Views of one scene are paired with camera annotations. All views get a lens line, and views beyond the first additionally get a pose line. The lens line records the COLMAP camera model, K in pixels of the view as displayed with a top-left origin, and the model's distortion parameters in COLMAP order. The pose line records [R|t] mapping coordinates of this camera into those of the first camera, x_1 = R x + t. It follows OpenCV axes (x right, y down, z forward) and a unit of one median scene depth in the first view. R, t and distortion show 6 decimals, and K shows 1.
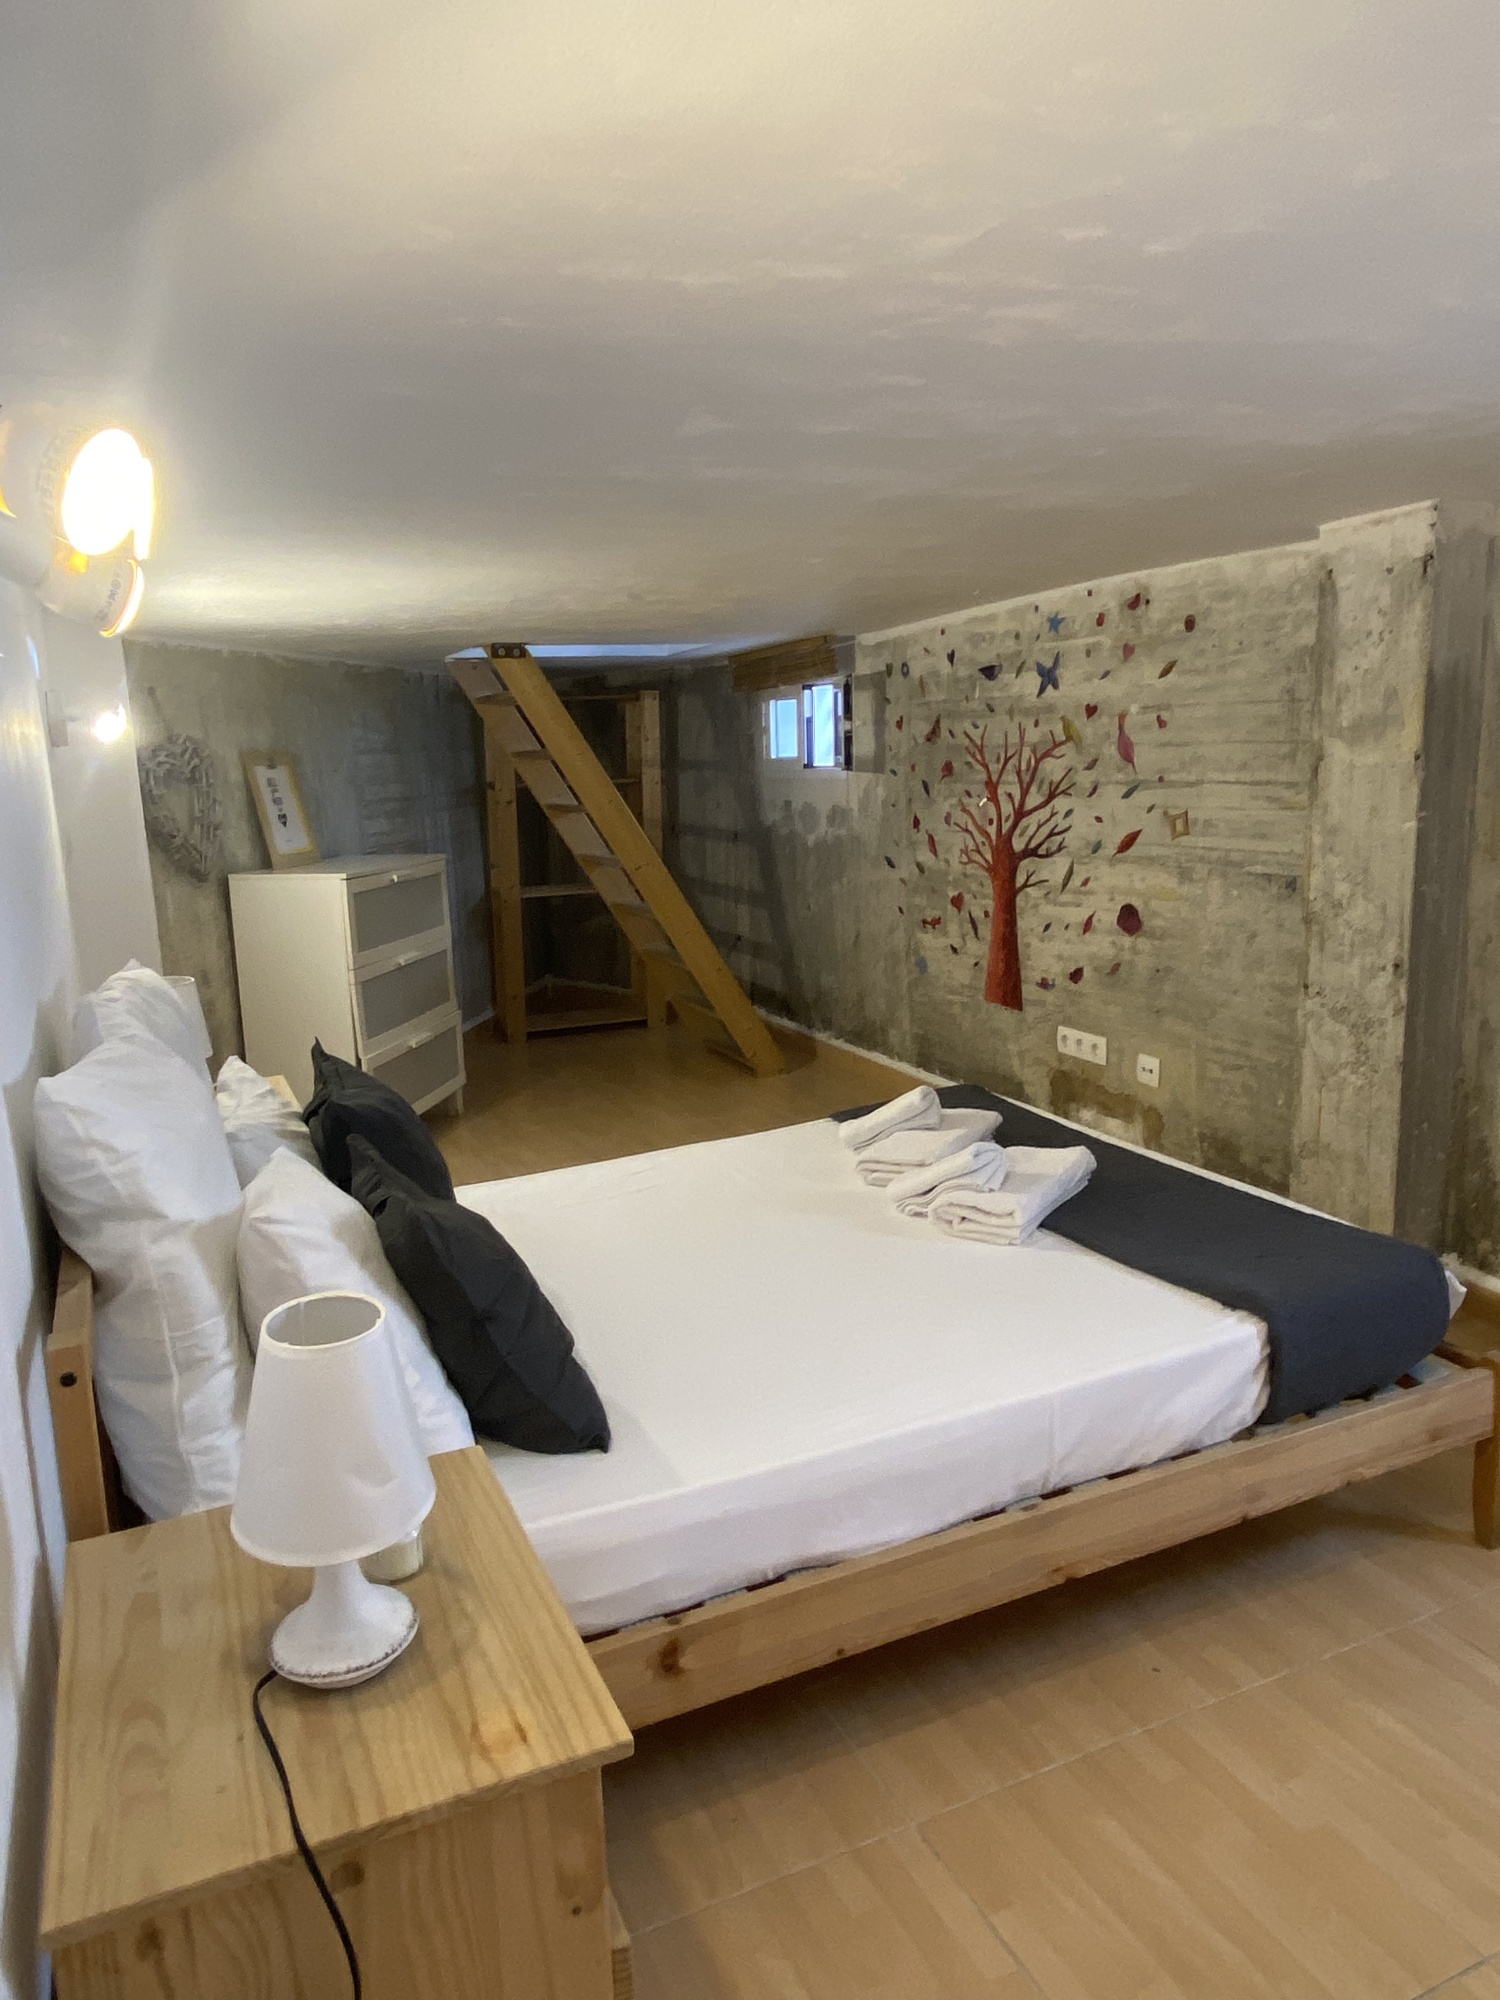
lens RADIAL K [[1340.1, 0, 741.7], [0, 1340.1, 1002.1], [0, 0, 1]] dist [0.050230, -0.041768]
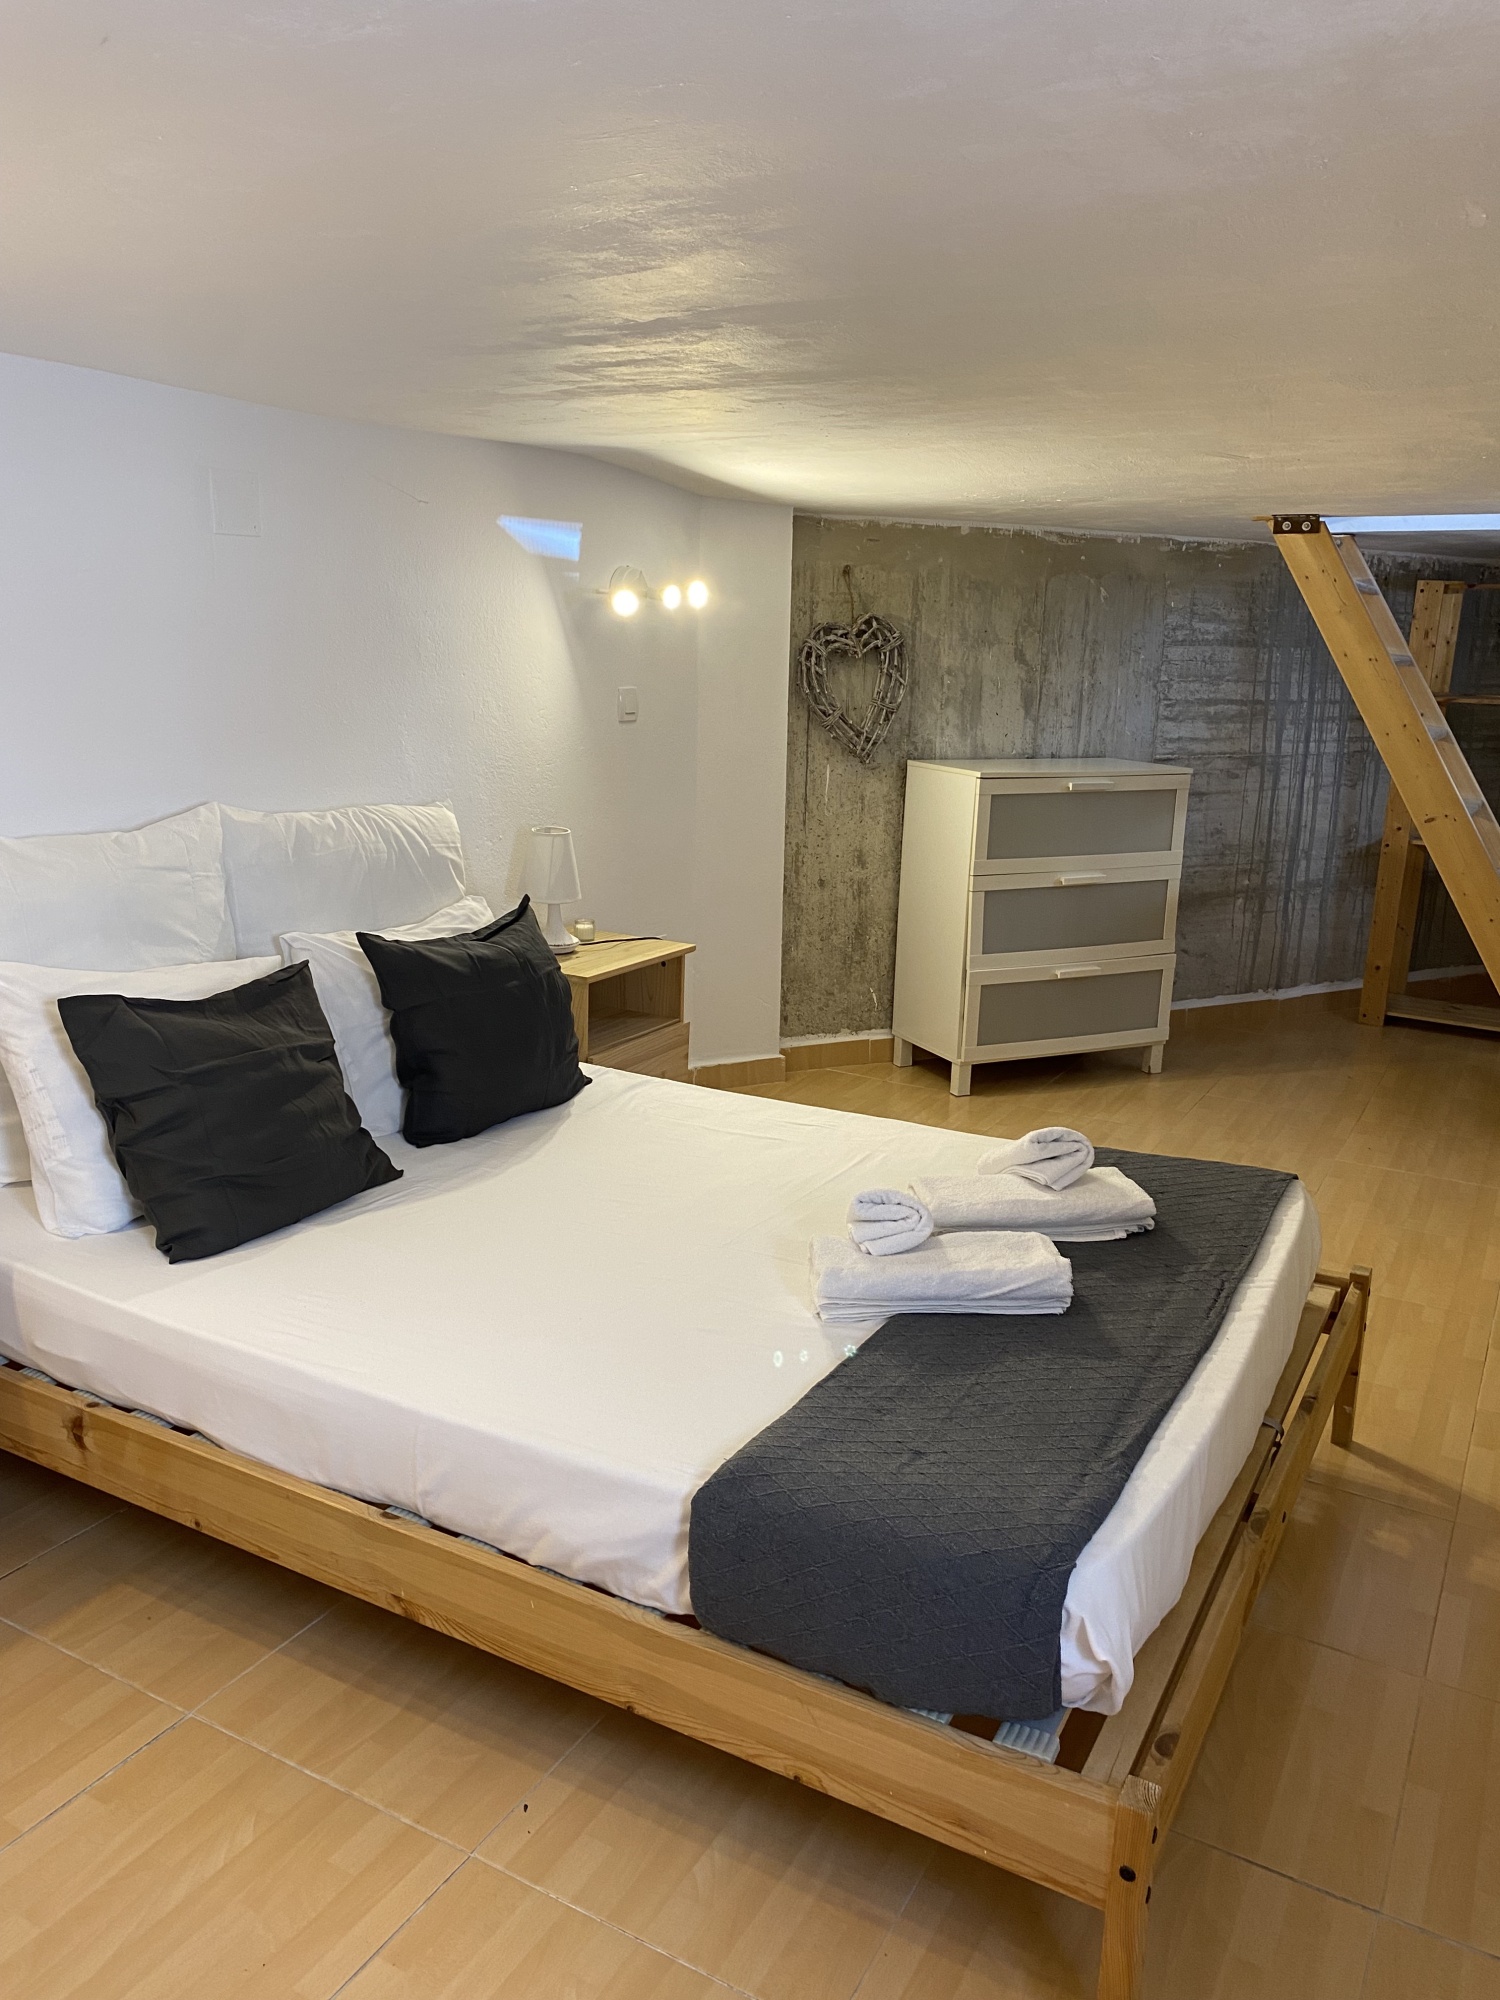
lens RADIAL K [[1511.7, 0, 731.2], [0, 1511.7, 999.4], [0, 0, 1]] dist [0.025490, -0.025147]
pose [[0.597224, 0.236416, -0.766440, 0.550509], [-0.196712, 0.969562, 0.145789, -0.077348], [0.777578, 0.063700, 0.625552, 0.282568]]
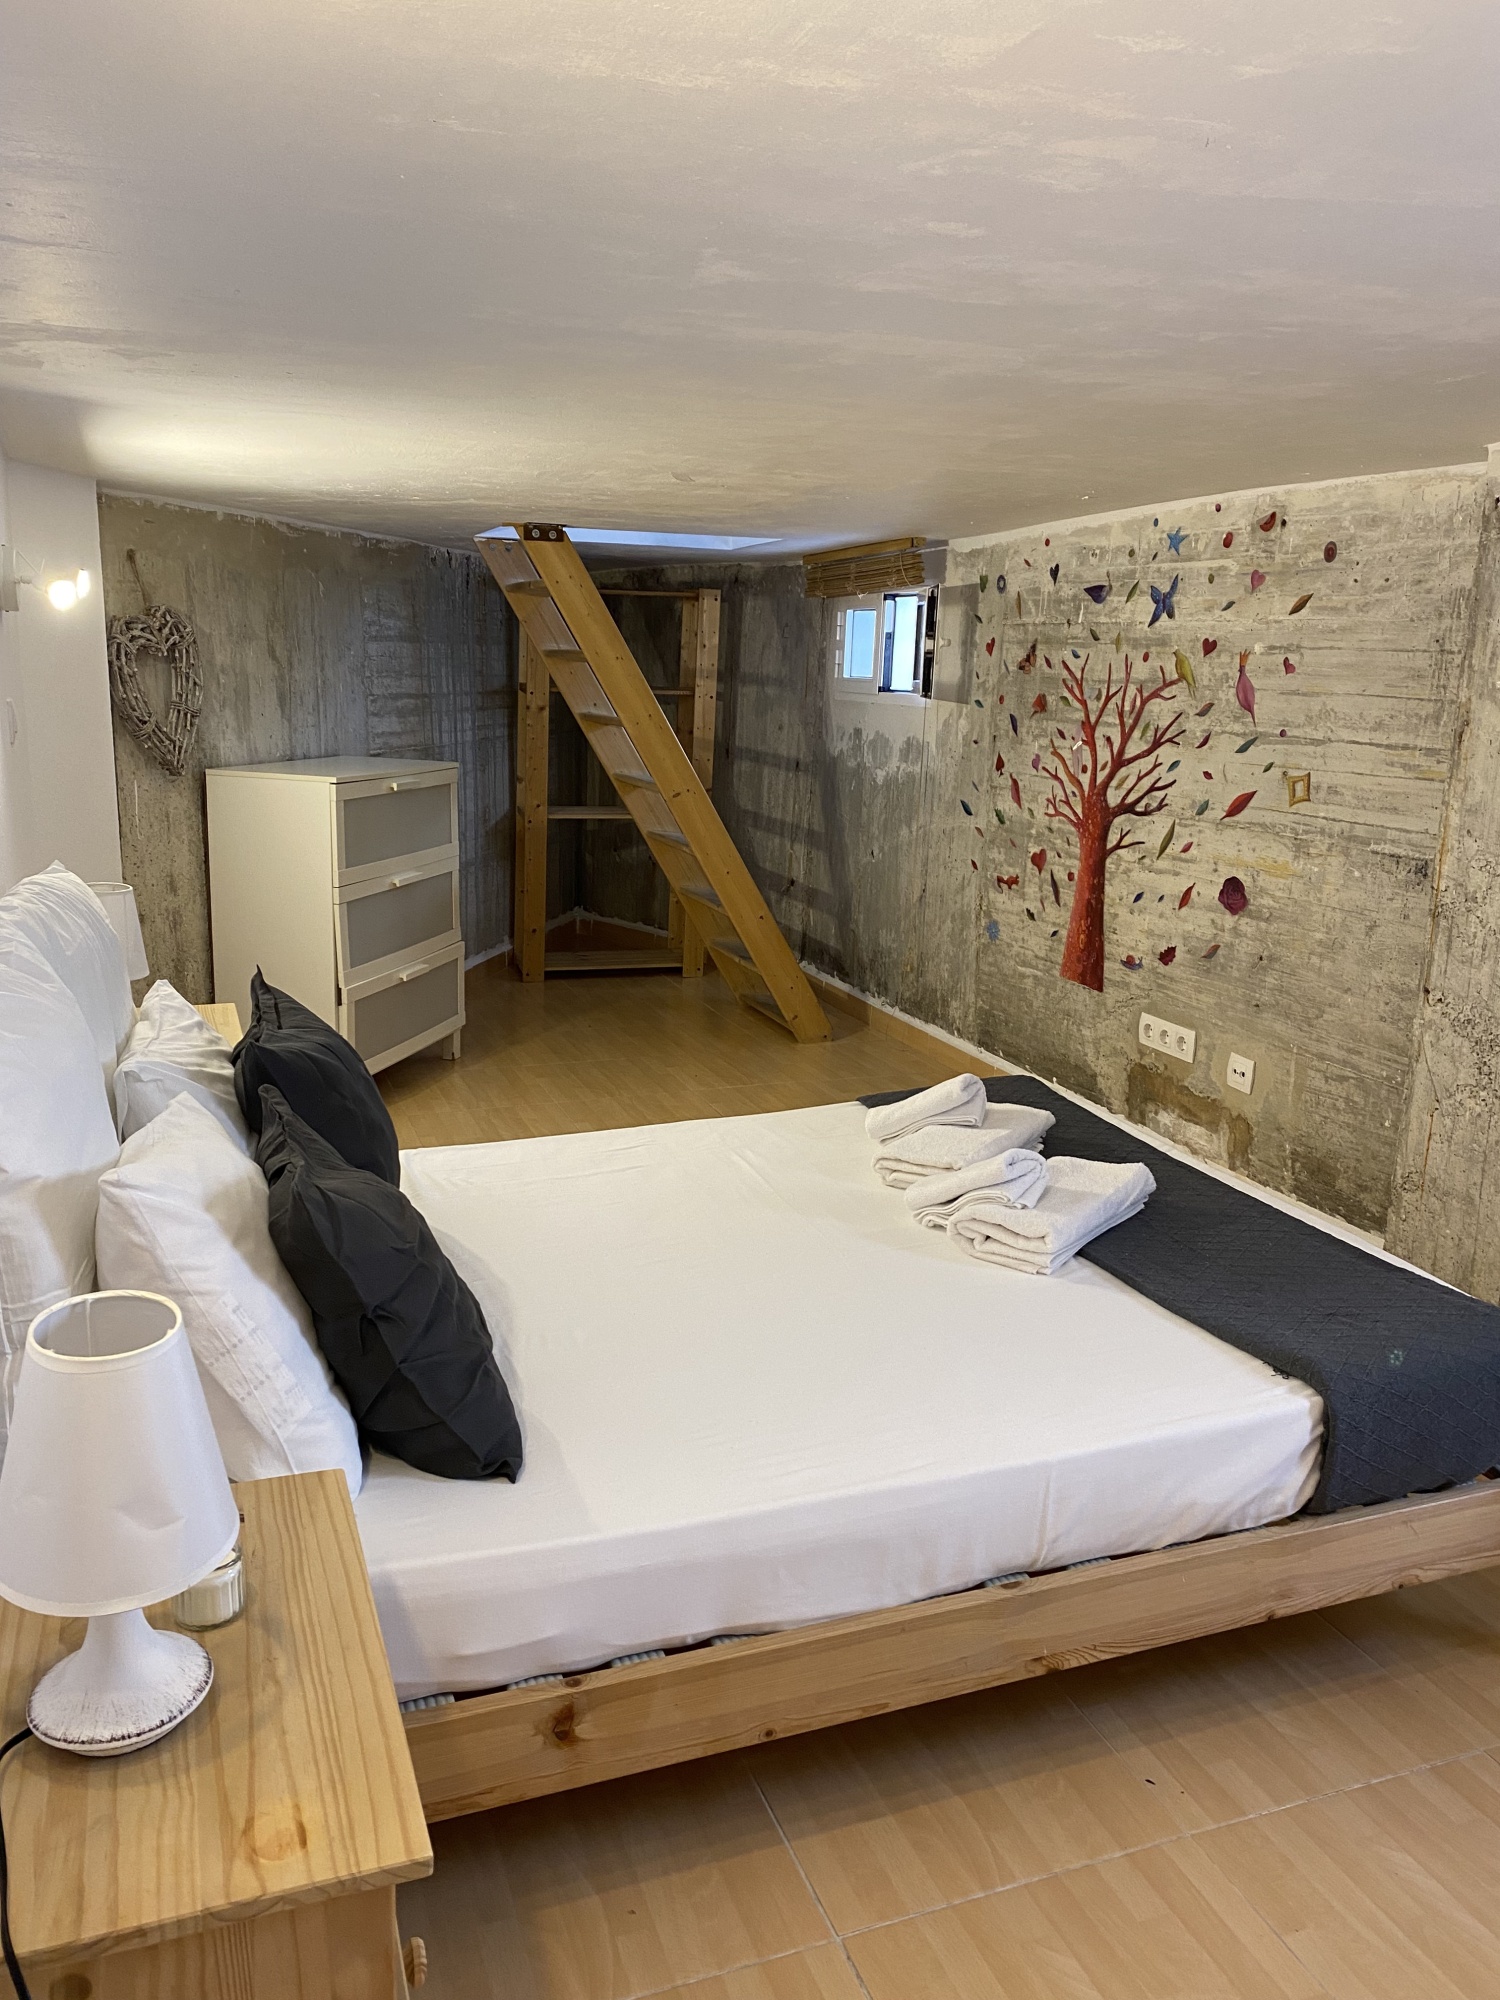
lens RADIAL K [[1511.7, 0, 751.2], [0, 1511.7, 1001.2], [0, 0, 1]] dist [0.025490, -0.025147]
pose [[0.996256, 0.076263, -0.040710, 0.032646], [-0.074799, 0.996536, 0.036346, -0.007968], [0.043341, -0.033164, 0.998510, 0.027845]]
